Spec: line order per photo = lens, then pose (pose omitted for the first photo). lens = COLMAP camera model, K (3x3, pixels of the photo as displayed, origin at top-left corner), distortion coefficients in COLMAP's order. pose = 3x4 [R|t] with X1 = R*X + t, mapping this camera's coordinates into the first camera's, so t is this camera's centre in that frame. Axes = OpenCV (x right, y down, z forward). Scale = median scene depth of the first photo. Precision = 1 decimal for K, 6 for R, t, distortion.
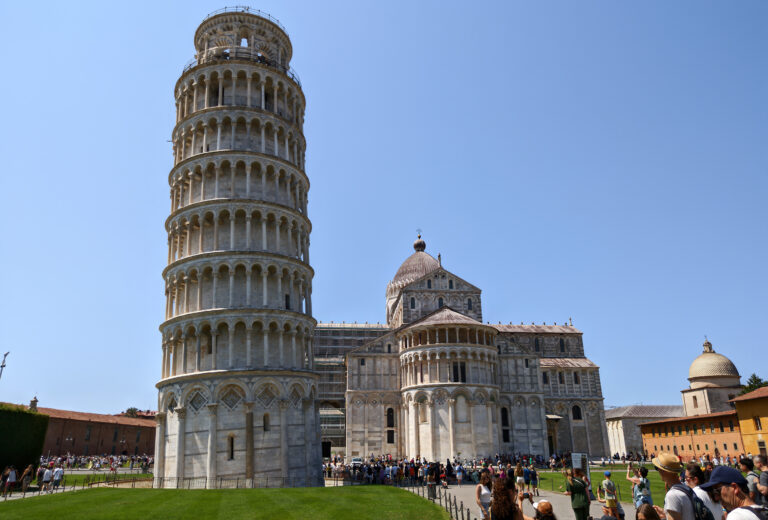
lens RADIAL K [[550.1, 0, 392.2], [0, 550.1, 257.9], [0, 0, 1]] dist [-0.000268, 0.007903]
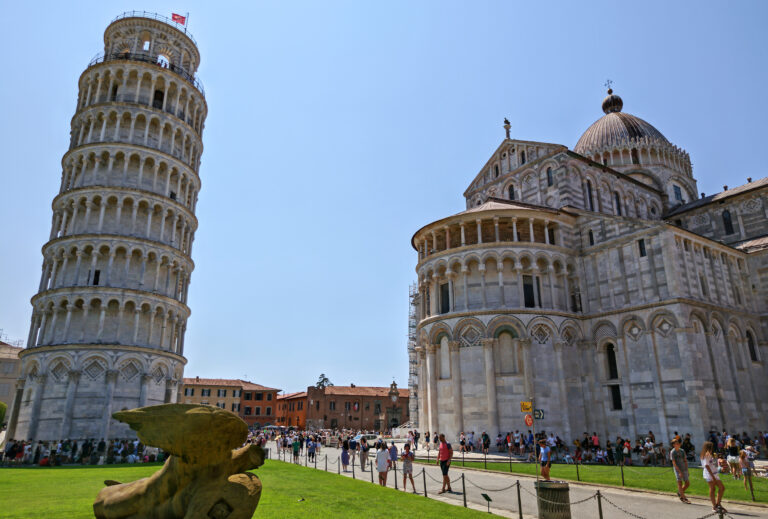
lens RADIAL K [[550.1, 0, 382.7], [0, 550.1, 254.0], [0, 0, 1]] dist [-0.000268, 0.007903]
pose [[0.467965, -0.262341, -0.843911, 0.566213], [0.288702, 0.947913, -0.134581, 0.203005], [0.835261, -0.180659, 0.519328, 0.576202]]
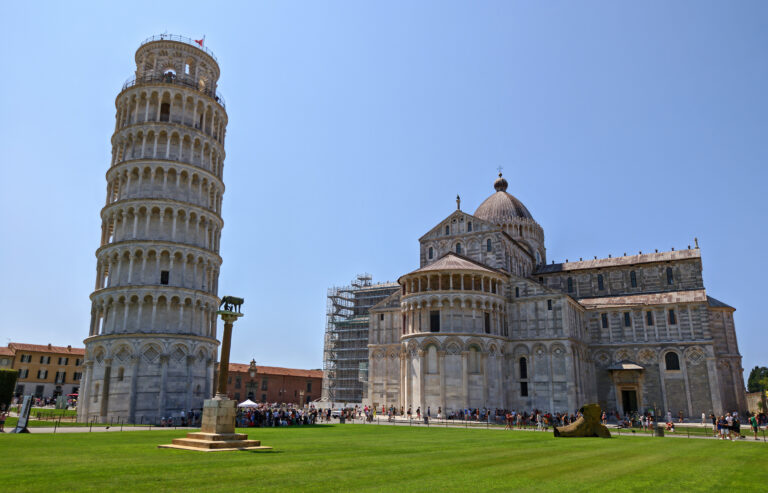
lens RADIAL K [[557.0, 0, 388.1], [0, 557.0, 253.0], [0, 0, 1]] dist [0.009099, -0.008729]
pose [[0.804700, -0.134873, -0.578158, 0.571061], [0.173836, 0.984698, 0.012241, 0.061623], [0.567661, -0.110355, 0.815833, 0.176397]]
